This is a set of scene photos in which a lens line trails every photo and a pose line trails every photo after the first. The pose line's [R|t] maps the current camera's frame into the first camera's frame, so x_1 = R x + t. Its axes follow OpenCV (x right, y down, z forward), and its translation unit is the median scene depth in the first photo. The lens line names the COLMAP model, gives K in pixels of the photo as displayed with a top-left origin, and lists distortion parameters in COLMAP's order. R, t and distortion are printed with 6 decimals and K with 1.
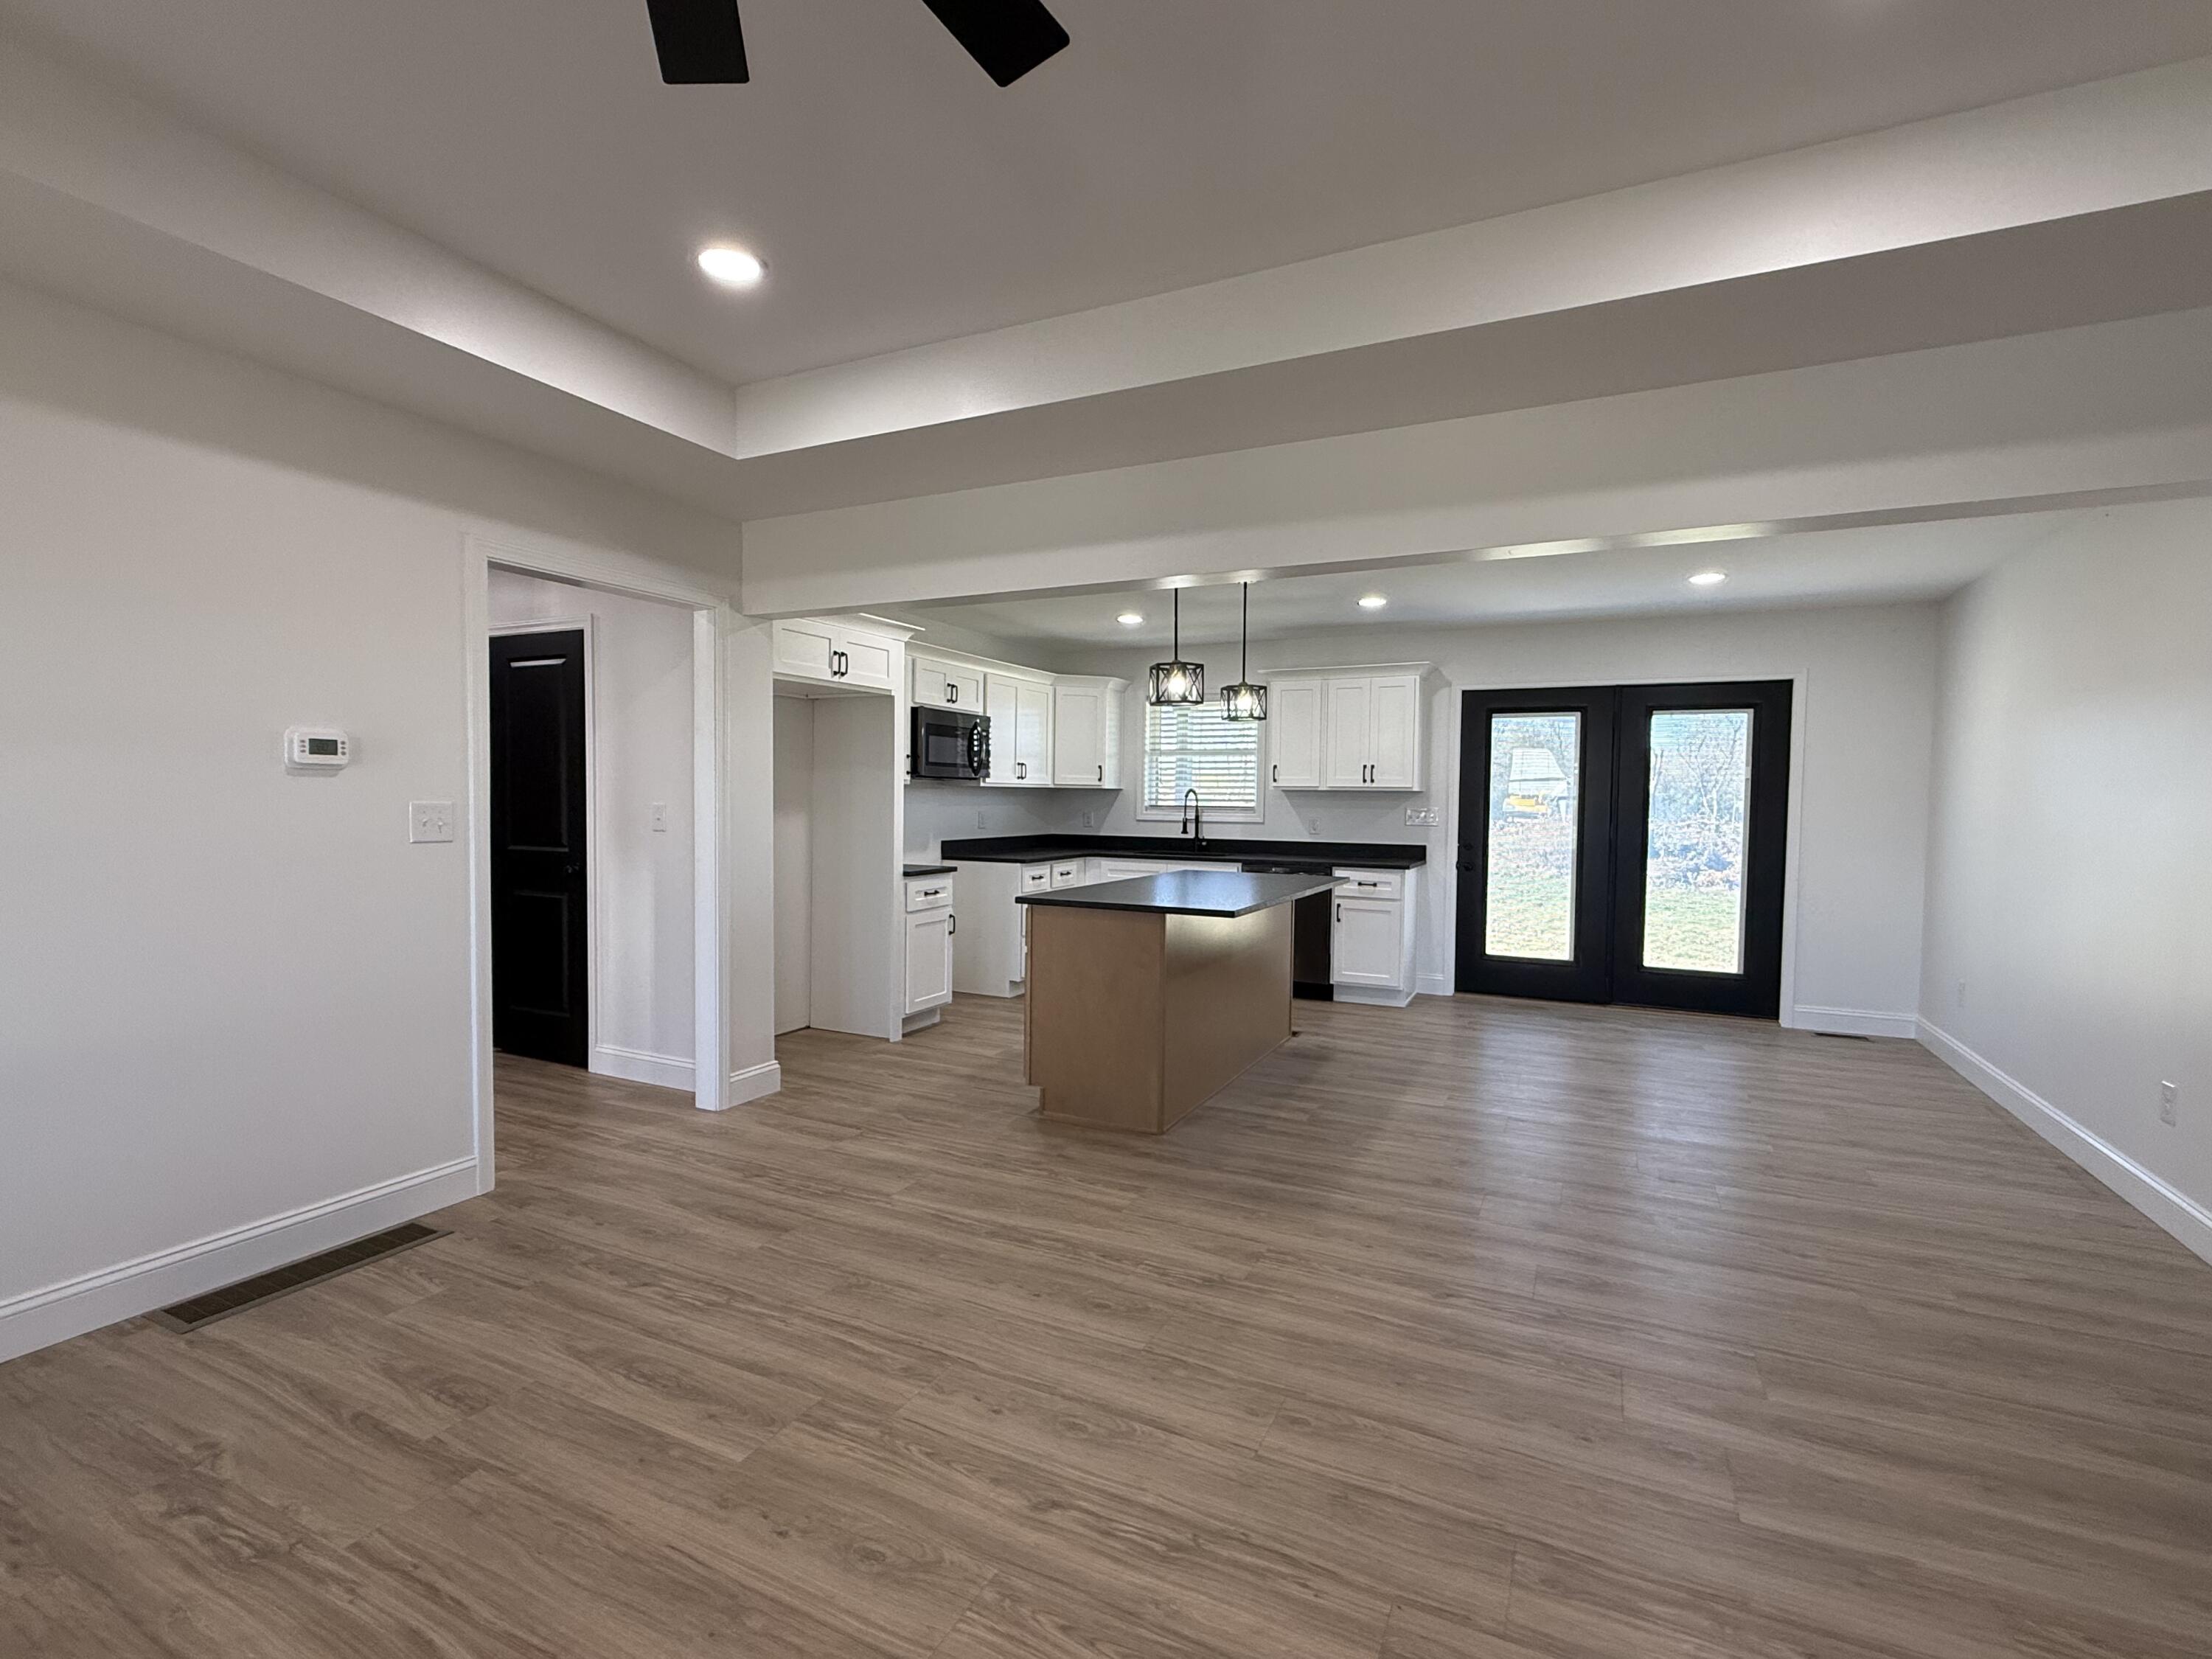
lens RADIAL K [[1016.3, 0, 1103.5], [0, 1016.3, 835.4], [0, 0, 1]] dist [0.002680, 0.000285]
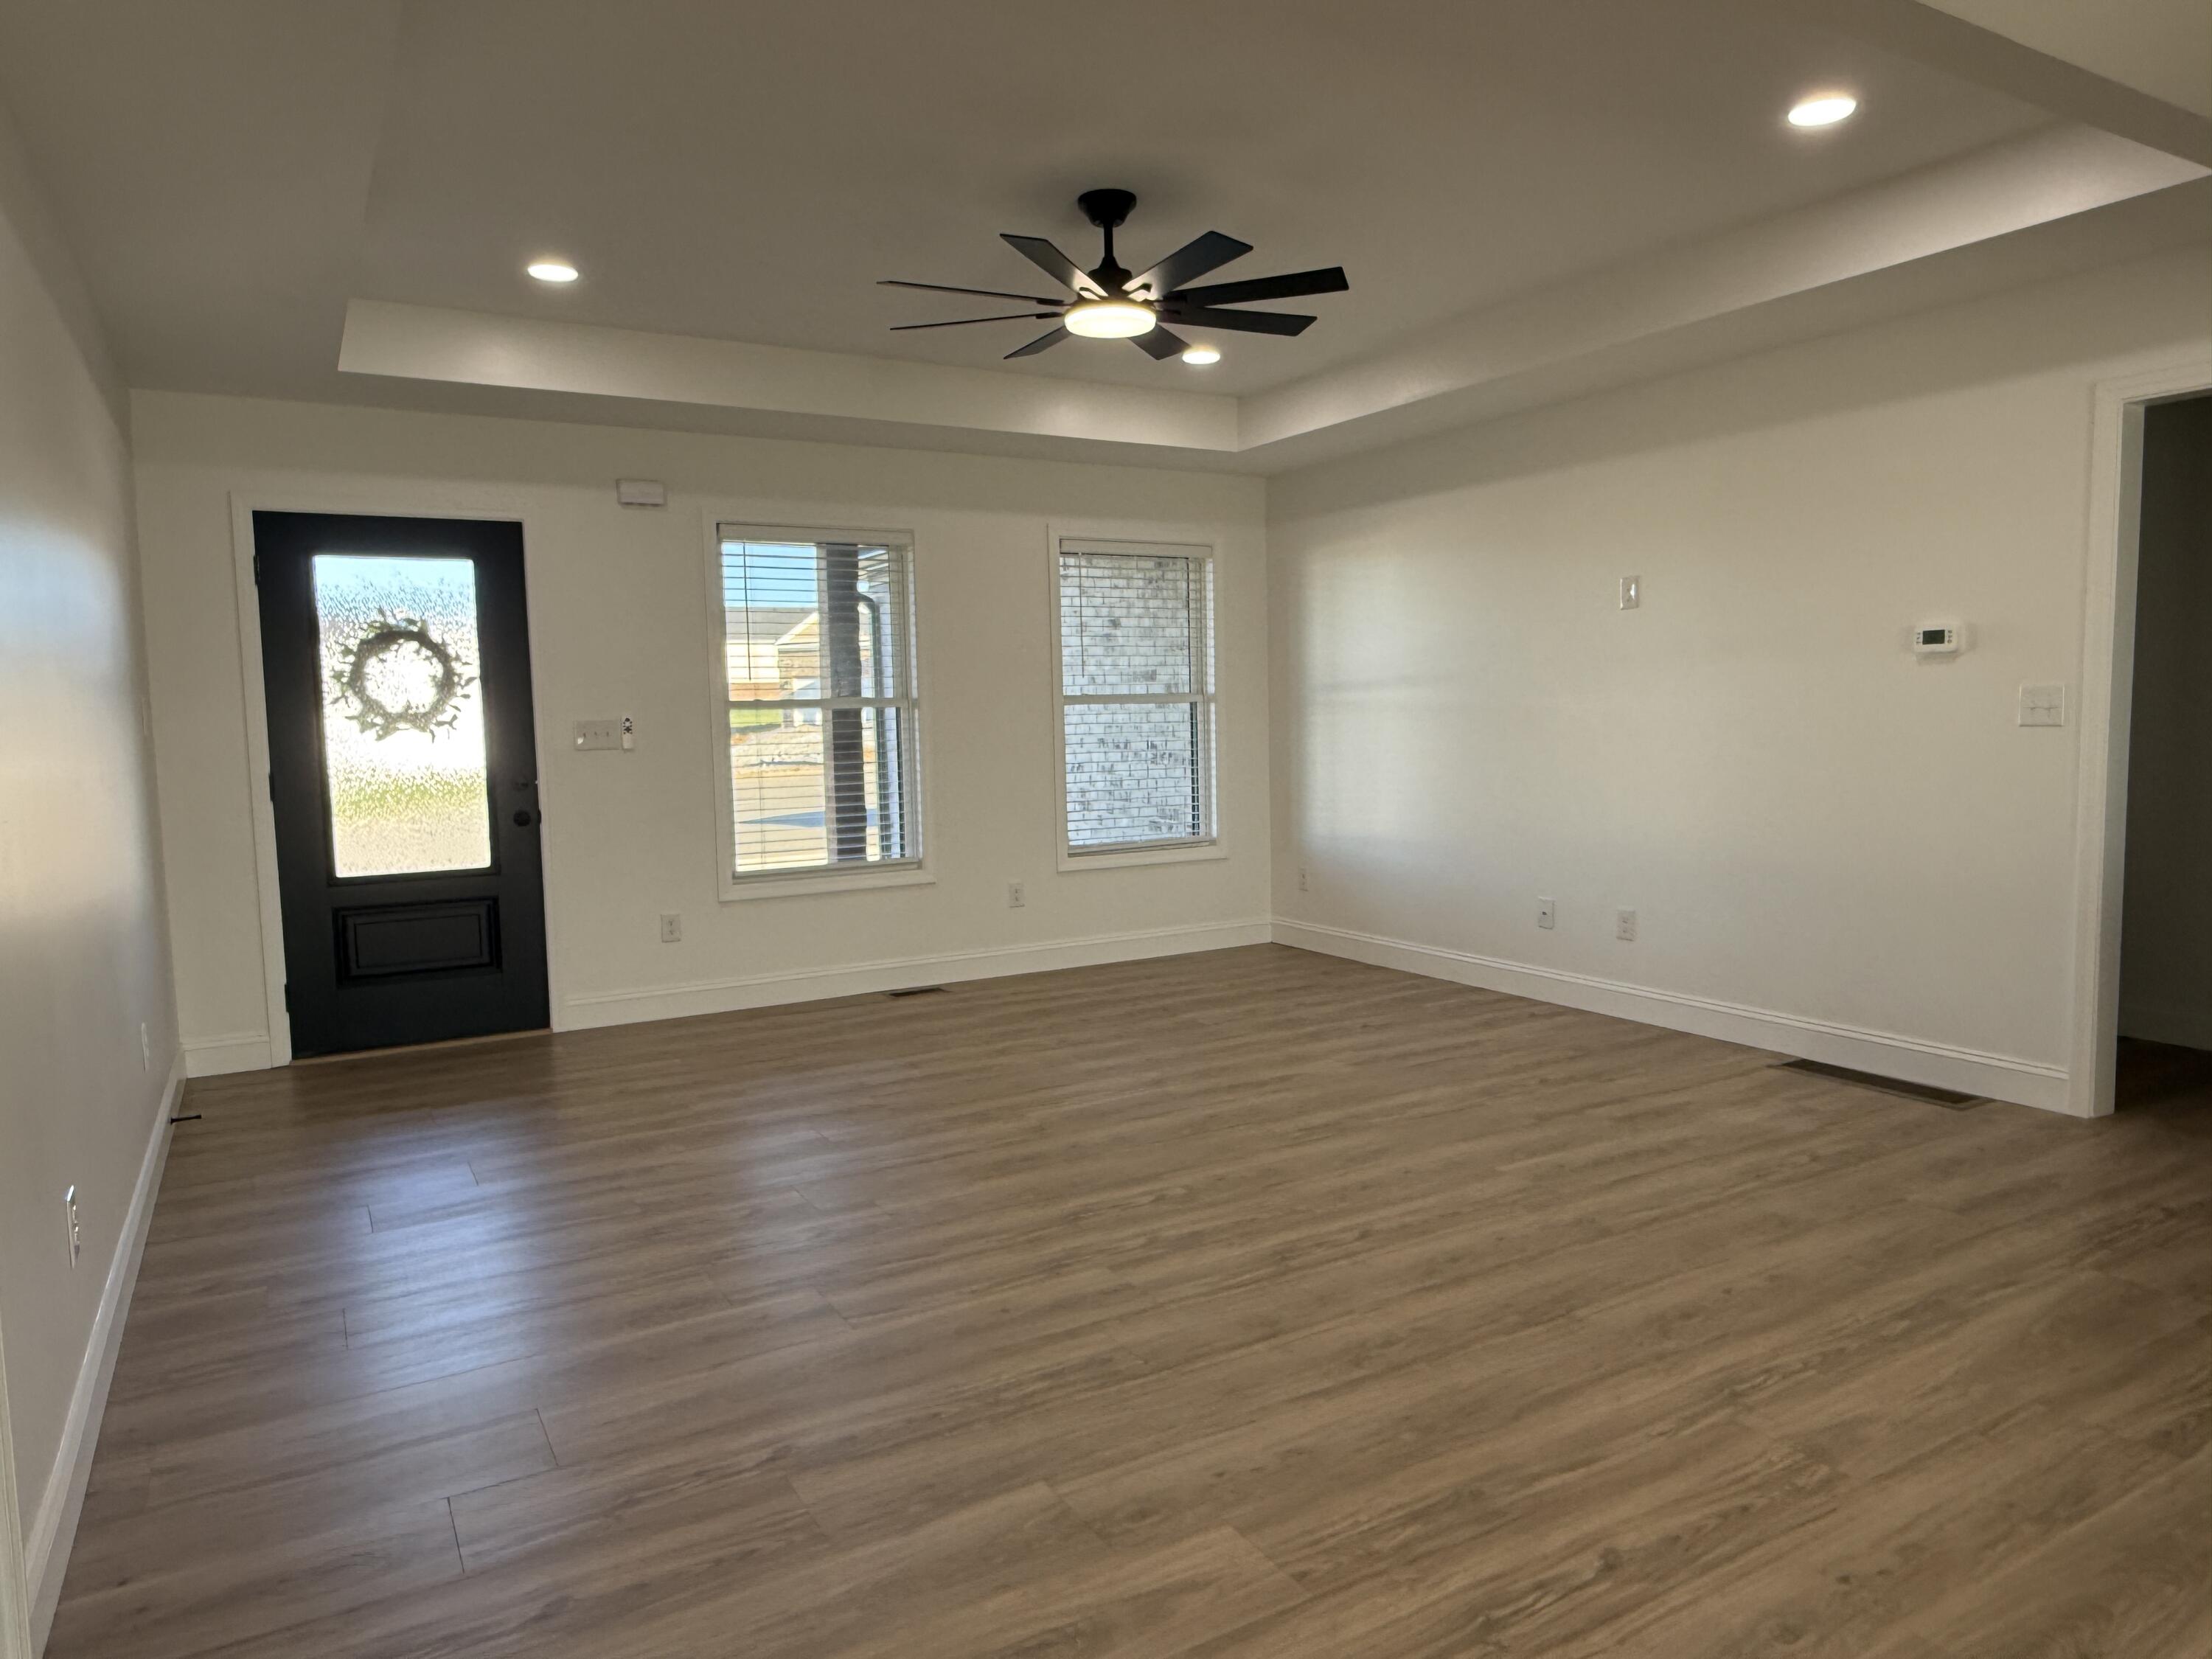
lens RADIAL K [[1411.7, 0, 1106.0], [0, 1411.7, 829.5], [0, 0, 1]] dist [0.001013, -0.000861]
pose [[-0.554975, 0.070320, -0.828890, 0.502512], [-0.015533, 0.995371, 0.094843, -0.004545], [0.831722, 0.065511, -0.551313, 0.536438]]
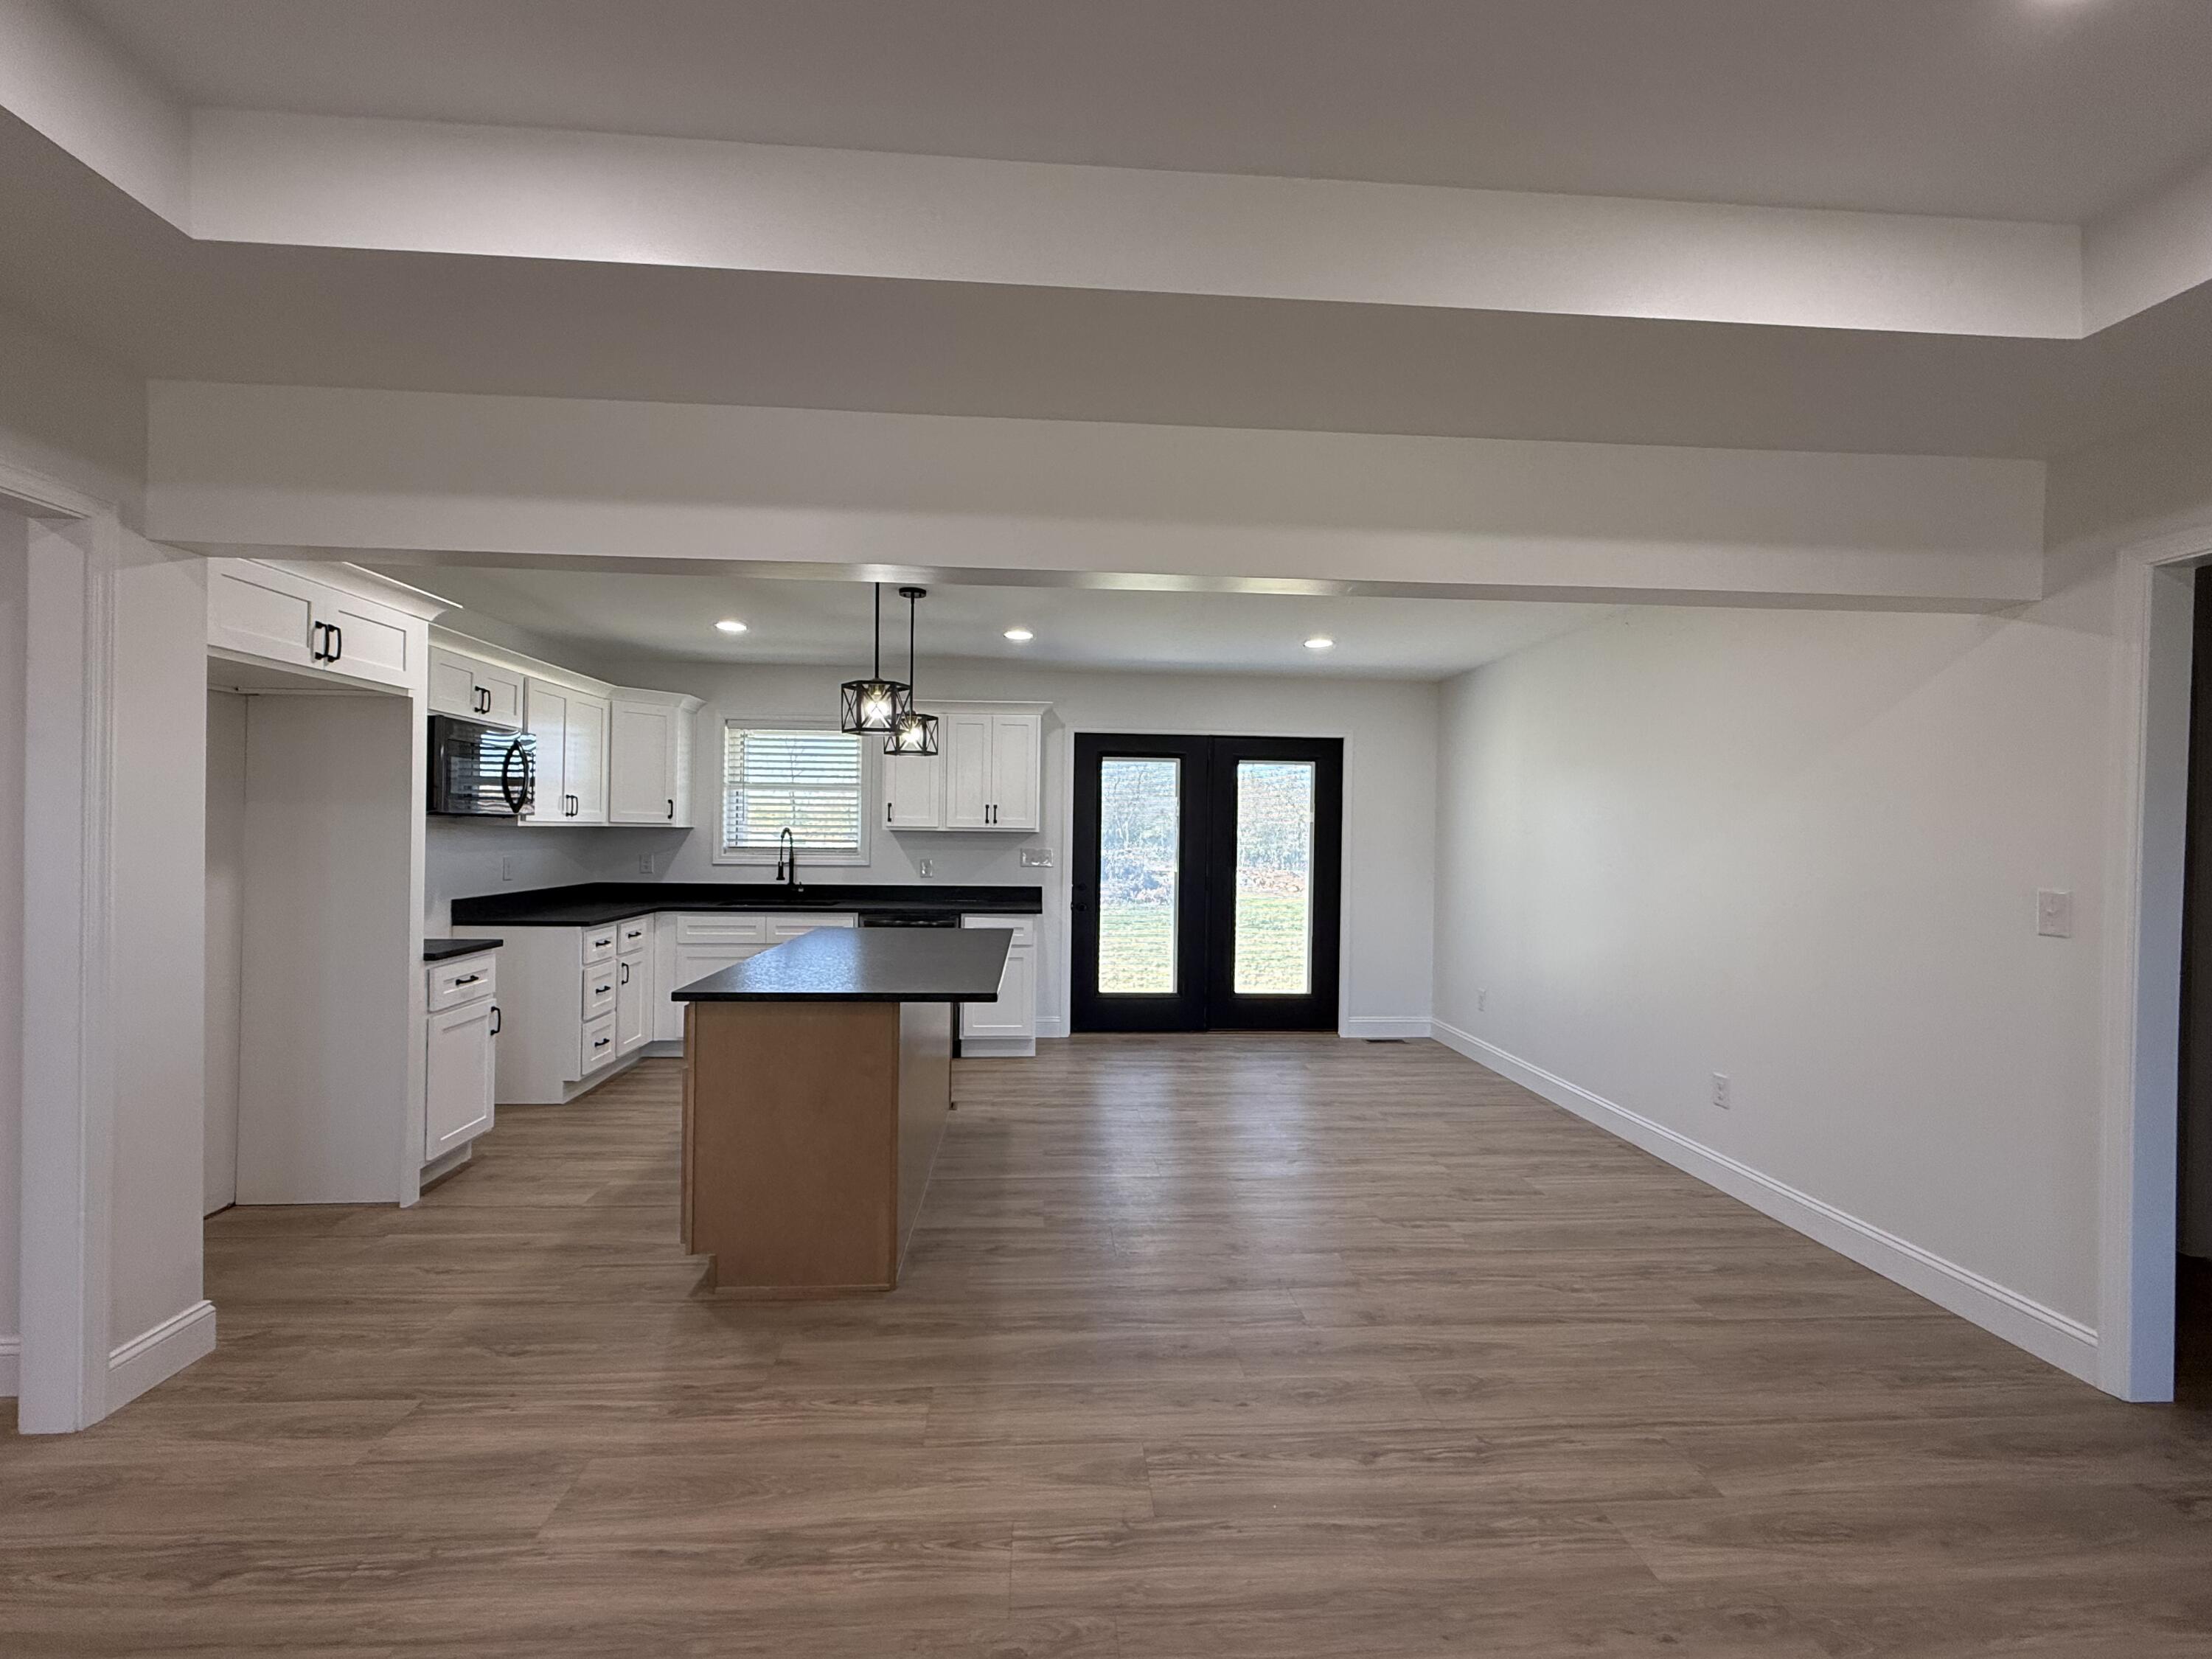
lens RADIAL K [[957.1, 0, 1101.8], [0, 957.1, 836.3], [0, 0, 1]] dist [0.001810, 0.000171]
pose [[0.865581, -0.002260, 0.500764, -0.114098], [0.015673, 0.999622, -0.022580, -0.020093], [-0.500523, 0.027393, 0.865289, 0.190408]]
